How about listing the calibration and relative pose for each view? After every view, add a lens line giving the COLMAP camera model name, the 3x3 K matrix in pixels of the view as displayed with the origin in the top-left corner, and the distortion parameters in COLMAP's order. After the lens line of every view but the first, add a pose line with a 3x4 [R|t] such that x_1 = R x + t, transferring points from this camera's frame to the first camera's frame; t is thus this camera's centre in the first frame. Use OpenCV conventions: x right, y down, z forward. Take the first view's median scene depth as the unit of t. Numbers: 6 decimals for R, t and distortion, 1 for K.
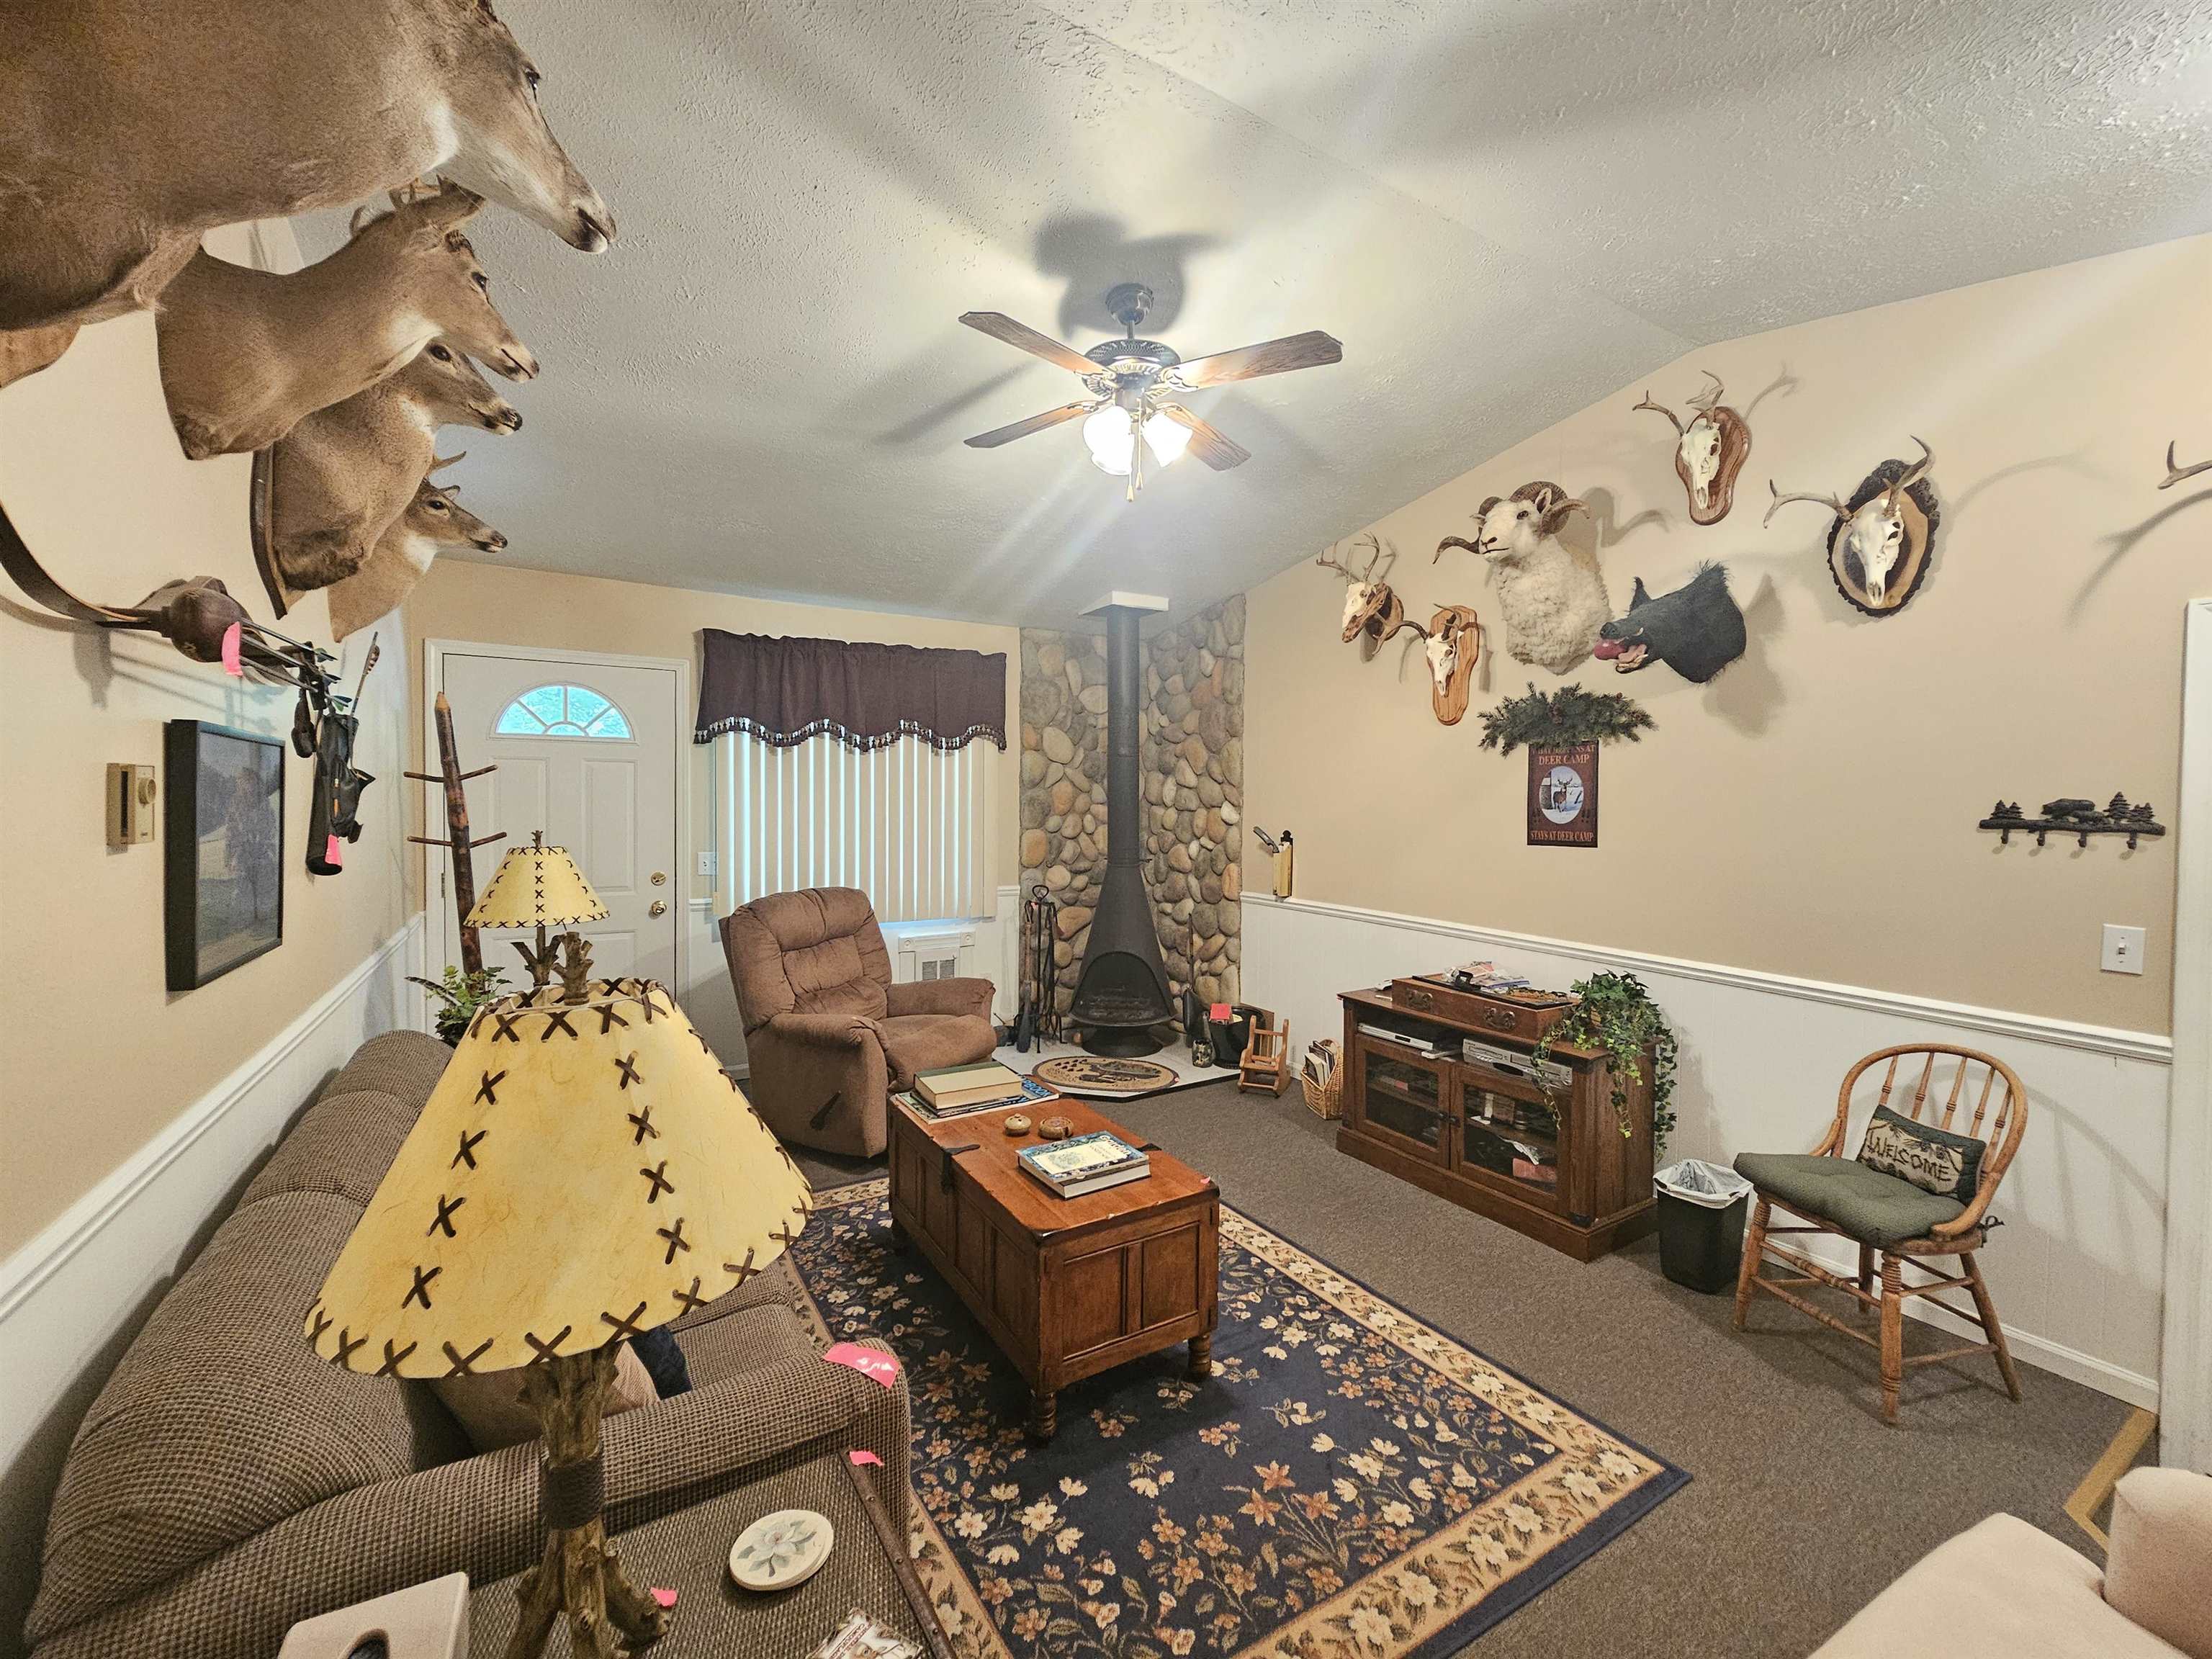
lens RADIAL K [[914.8, 0, 1113.8], [0, 914.8, 821.7], [0, 0, 1]] dist [-0.001849, -0.000207]
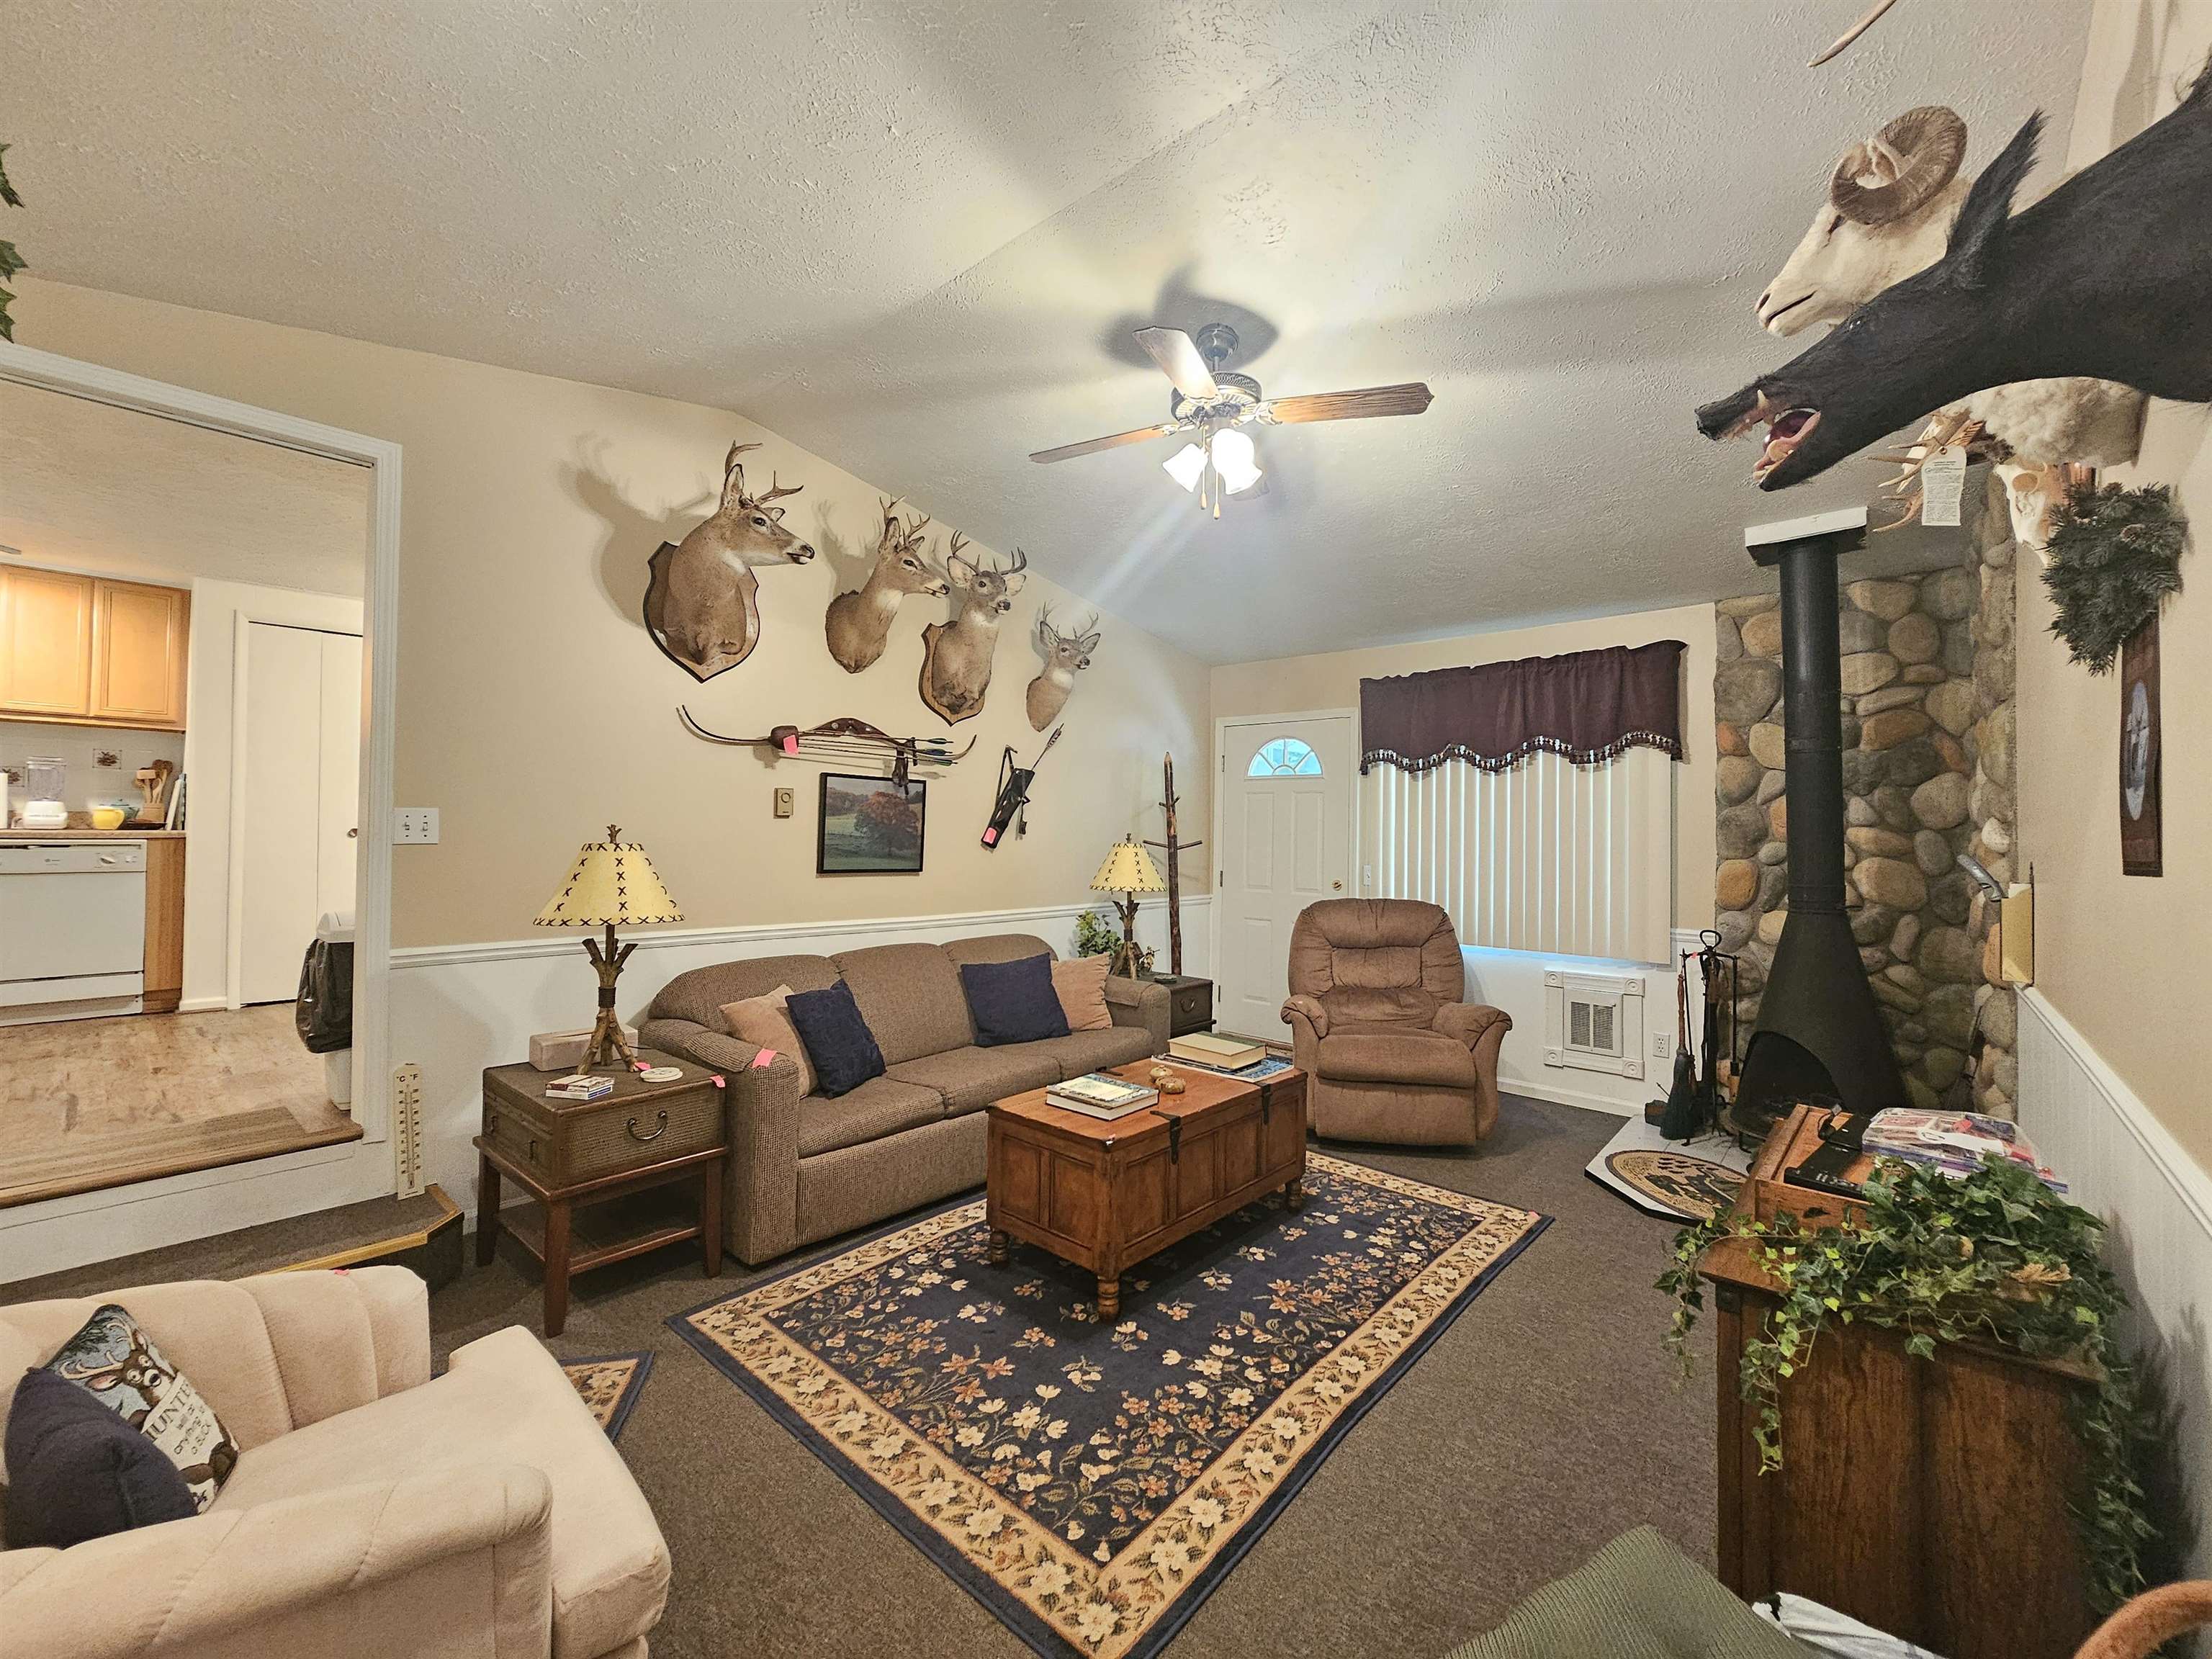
lens RADIAL K [[906.9, 0, 1110.8], [0, 906.9, 823.0], [0, 0, 1]] dist [-0.000746, -0.000331]
pose [[0.288249, -0.015611, -0.957428, 1.076791], [-0.042179, 0.998690, -0.028983, 0.048431], [0.956626, 0.048738, 0.287213, 0.634082]]
